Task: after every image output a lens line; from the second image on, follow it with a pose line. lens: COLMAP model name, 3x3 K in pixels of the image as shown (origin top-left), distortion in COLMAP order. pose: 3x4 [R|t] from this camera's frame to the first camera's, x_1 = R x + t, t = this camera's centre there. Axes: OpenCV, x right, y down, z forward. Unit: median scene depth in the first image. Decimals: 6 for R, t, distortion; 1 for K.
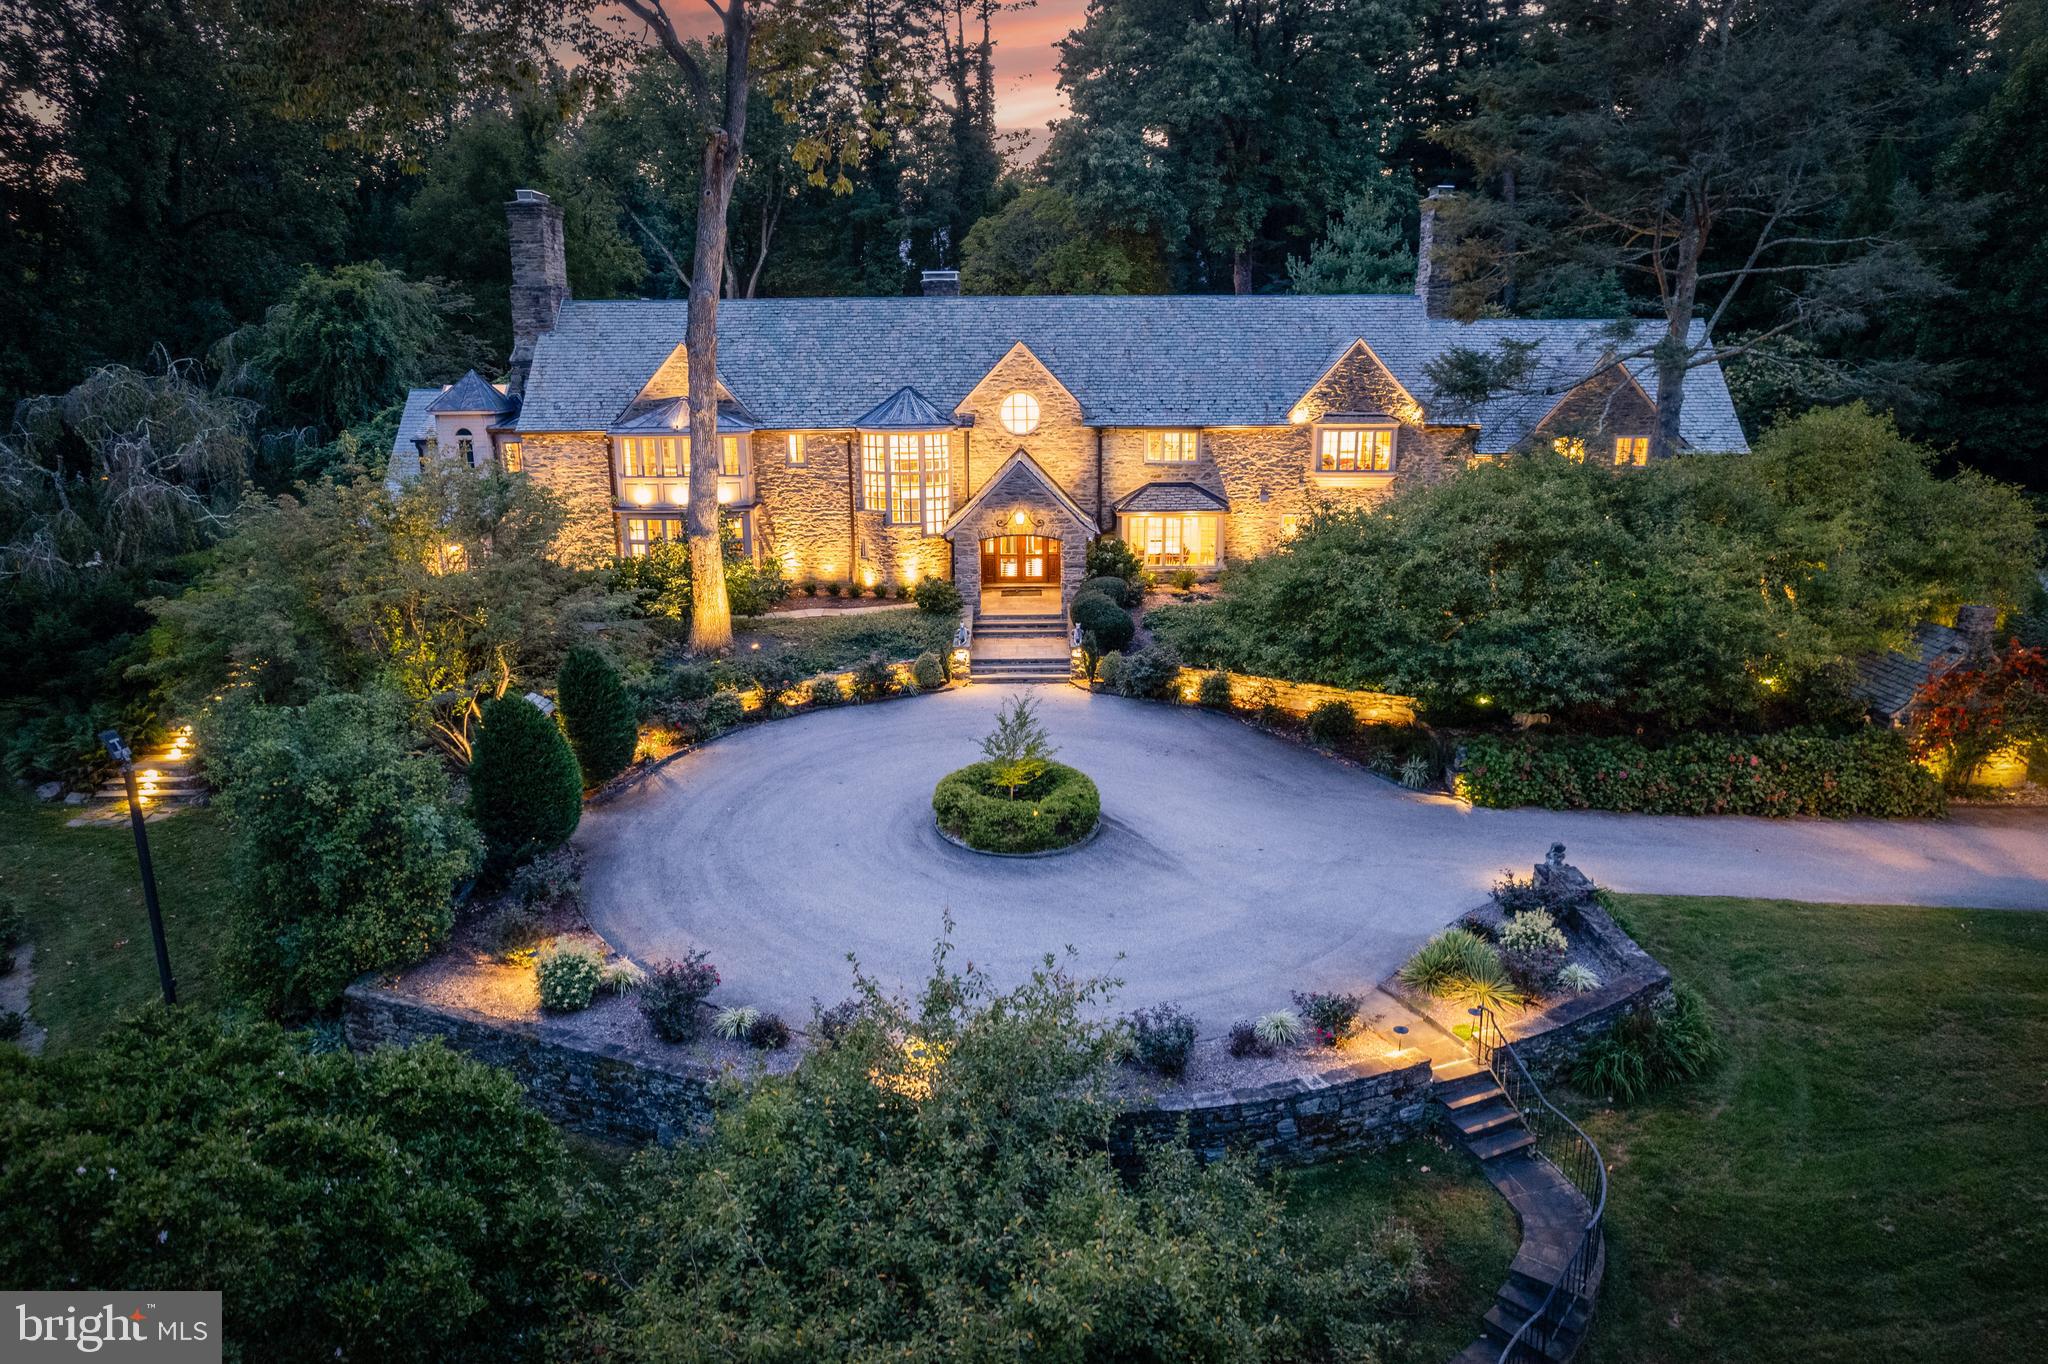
lens RADIAL K [[1339.2, 0, 1024.0], [0, 1339.2, 682.0], [0, 0, 1]] dist [-0.050314, 0.002739]
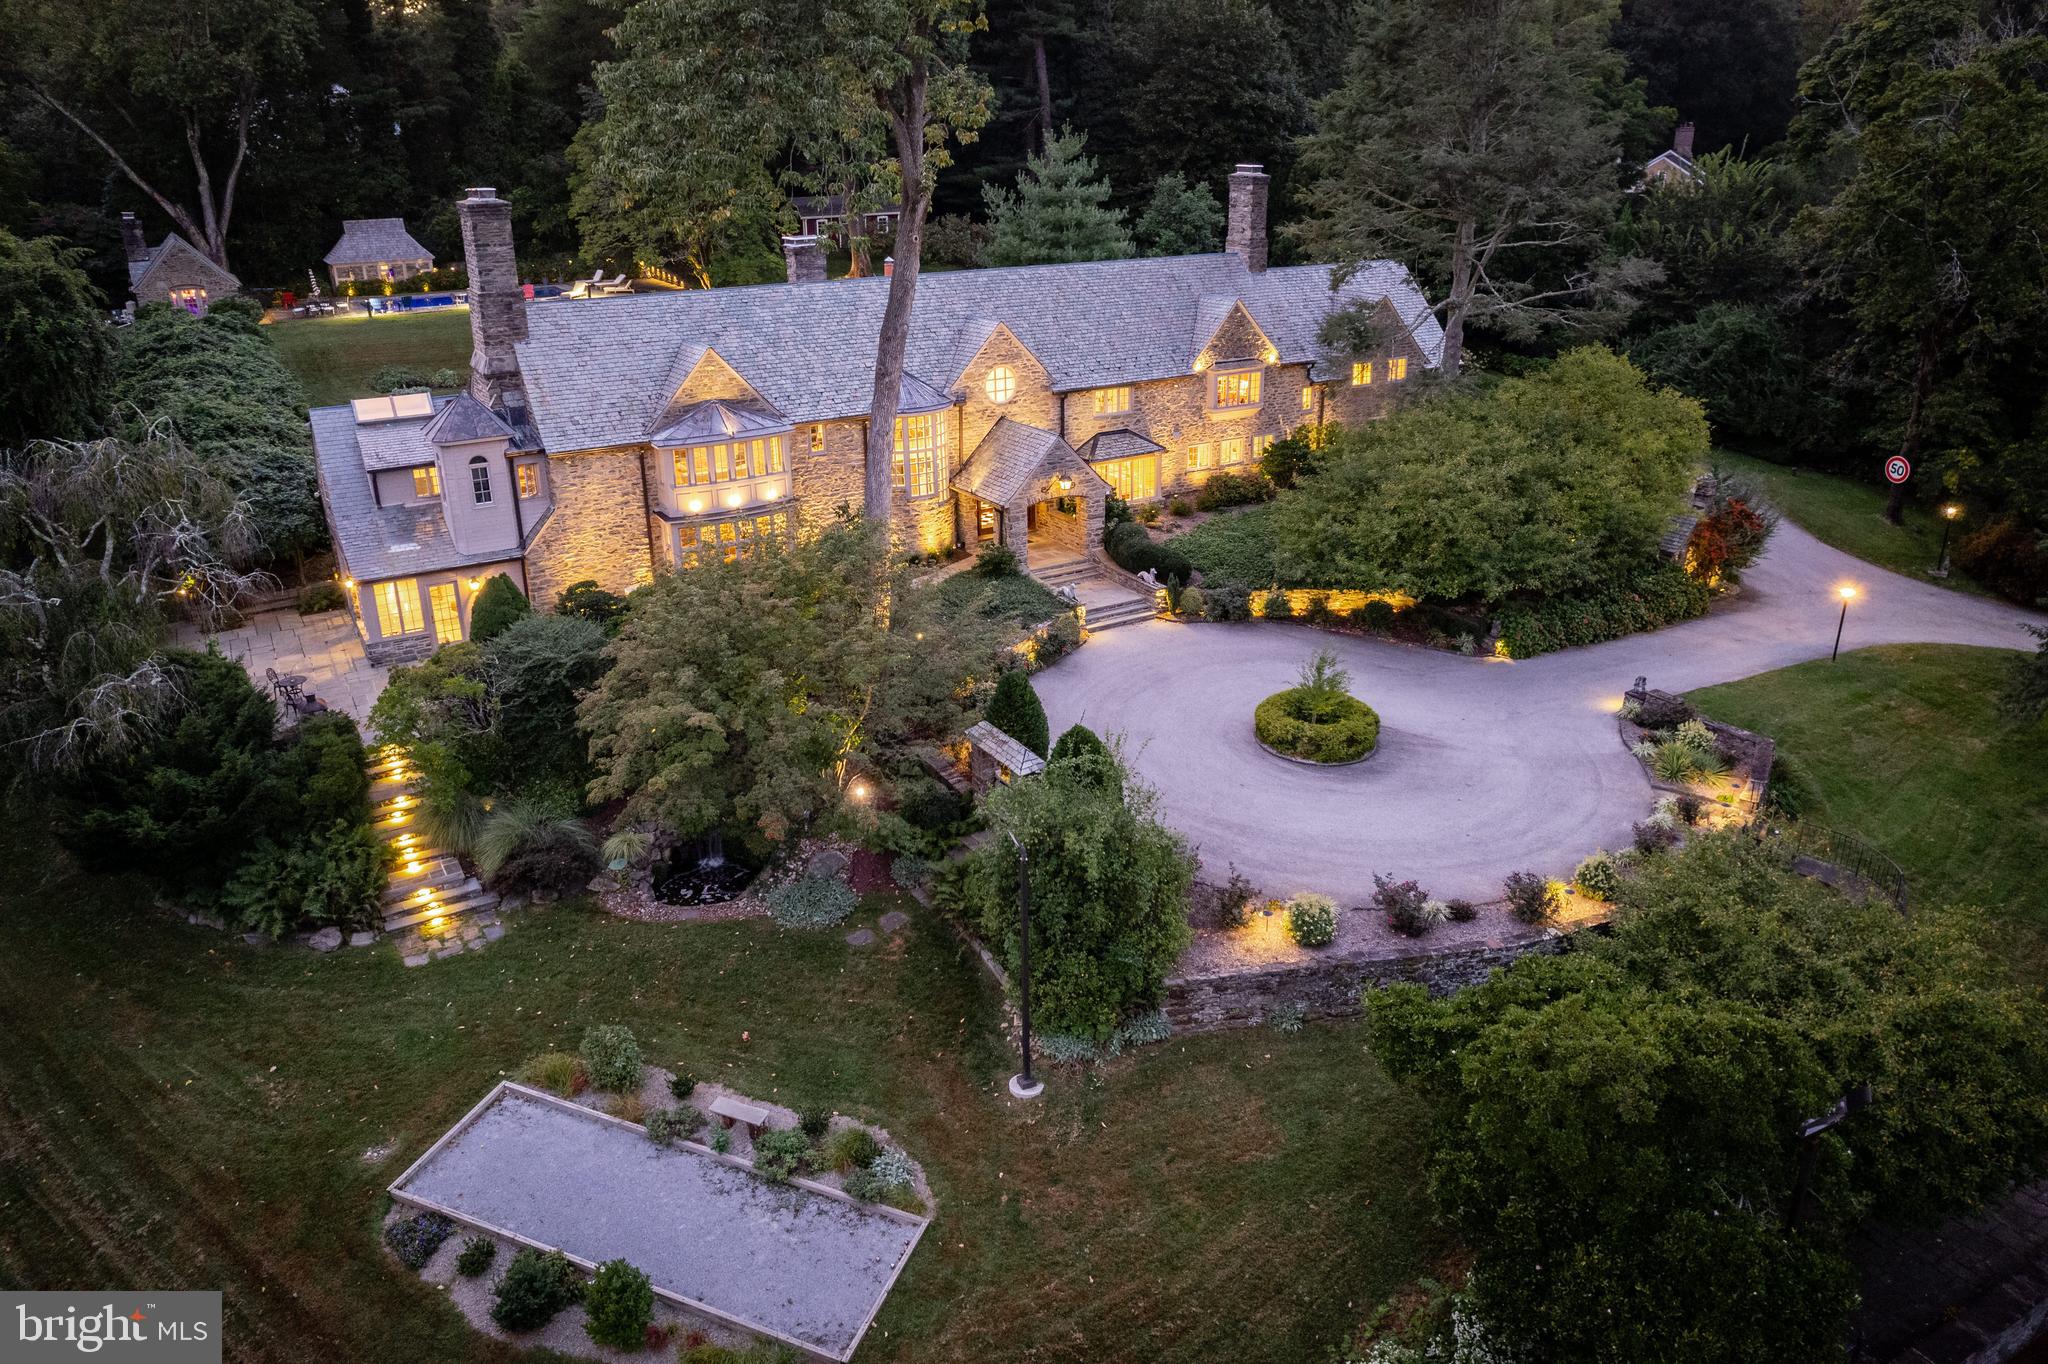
lens RADIAL K [[1394.9, 0, 1031.8], [0, 1394.9, 649.0], [0, 0, 1]] dist [-0.084371, 0.095238]
pose [[0.850894, -0.187062, 0.490904, -0.604102], [0.137788, 0.981209, 0.135065, -0.138739], [-0.506946, -0.047285, 0.860680, -0.033735]]
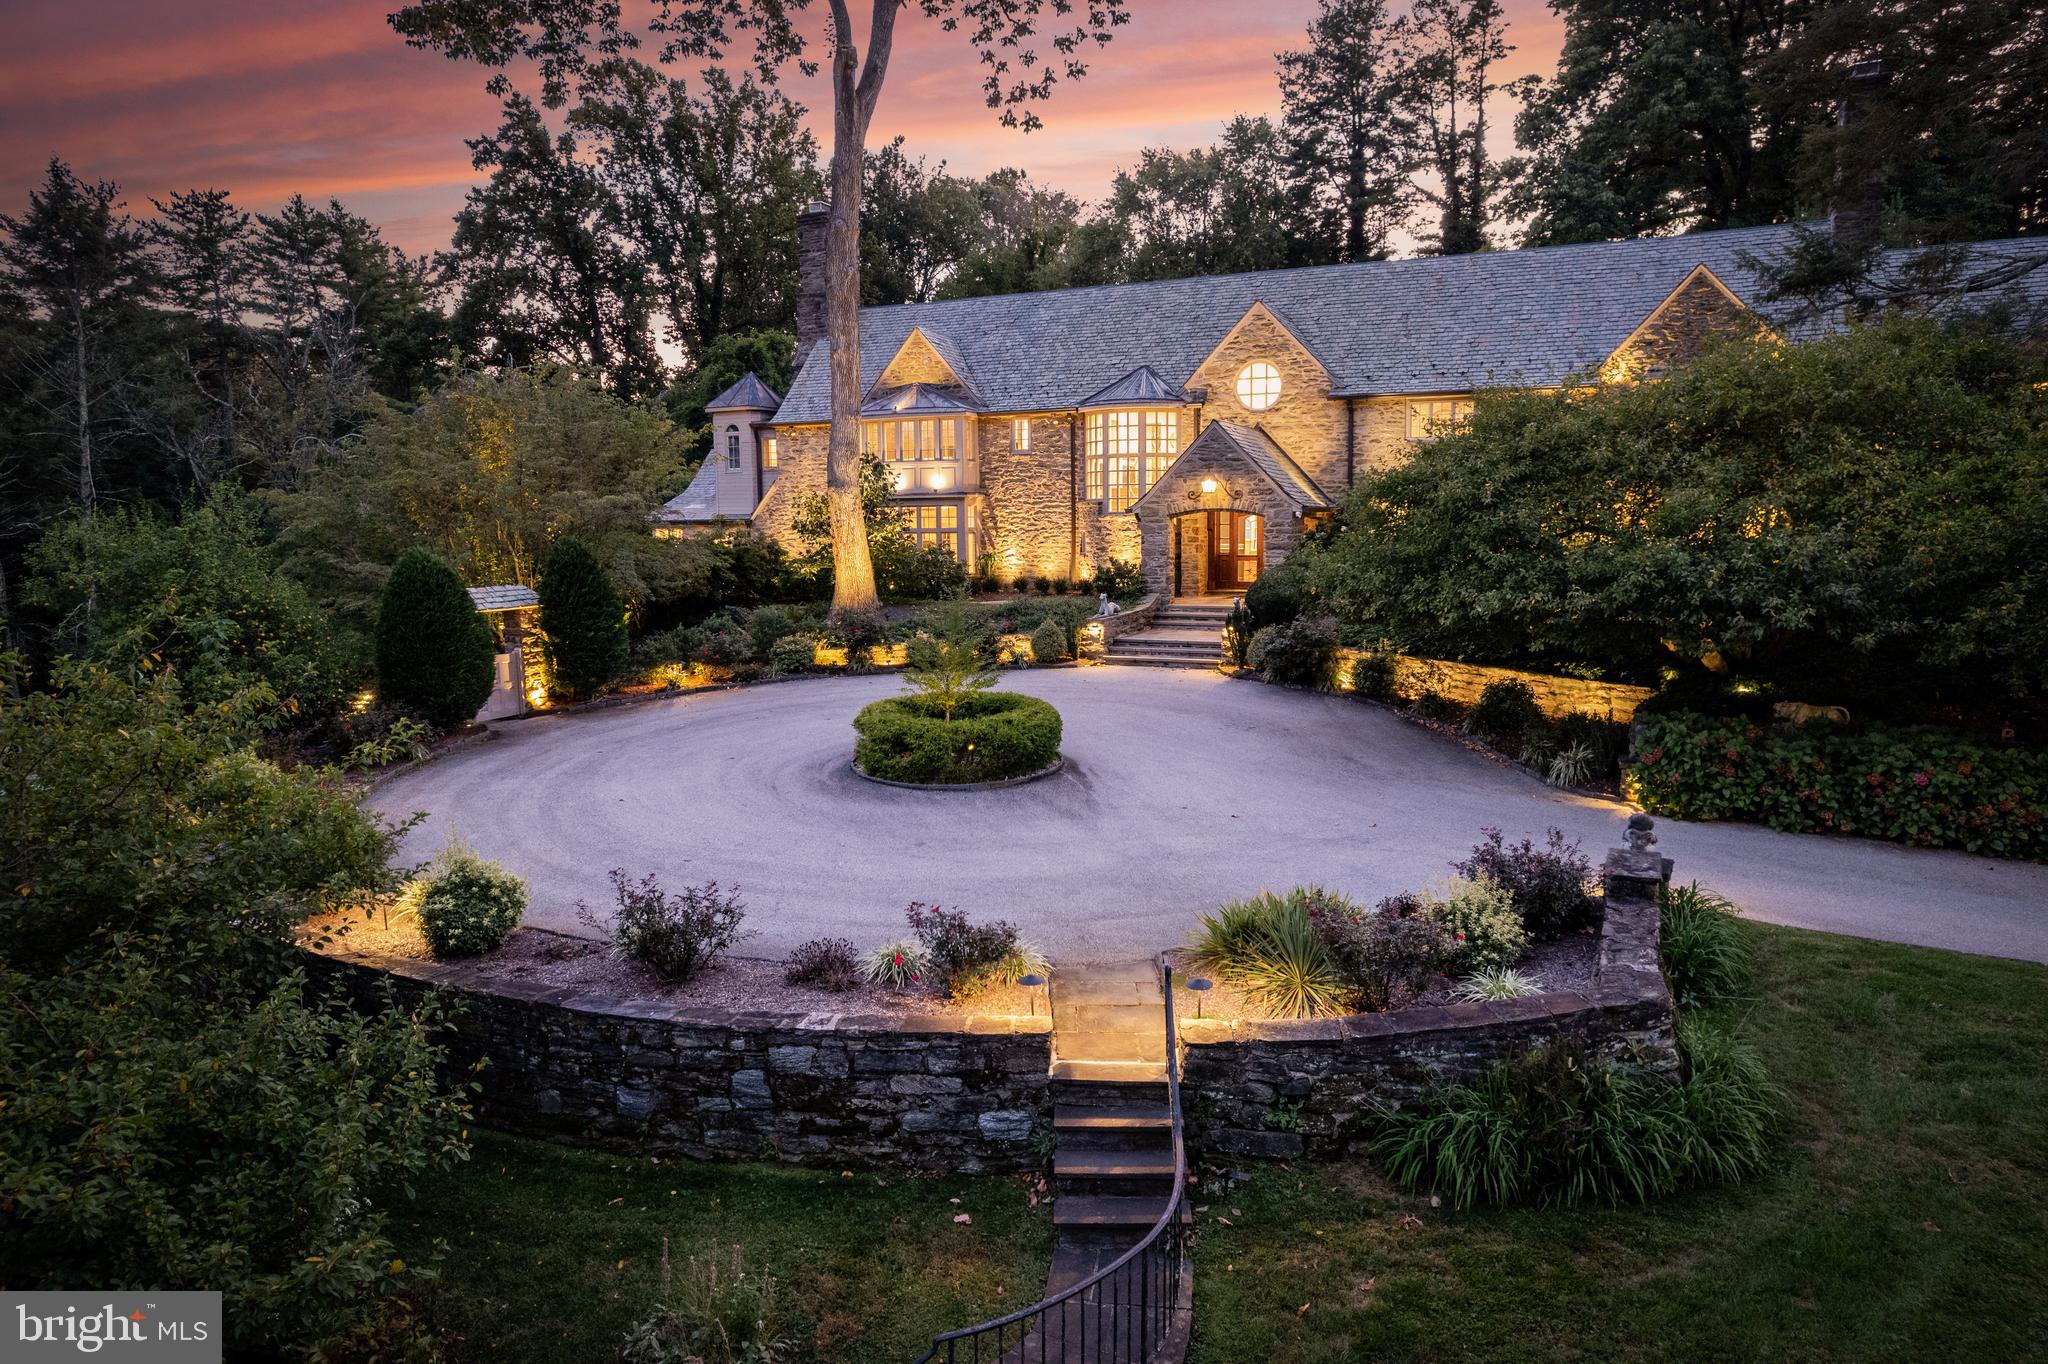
lens RADIAL K [[1312.1, 0, 1024.0], [0, 1312.1, 682.0], [0, 0, 1]] dist [-0.071840, 0.086011]
pose [[0.899853, 0.052593, -0.433010, 0.235029], [-0.107534, 0.988813, -0.103370, 0.088578], [0.422729, 0.139581, 0.895442, 0.220320]]
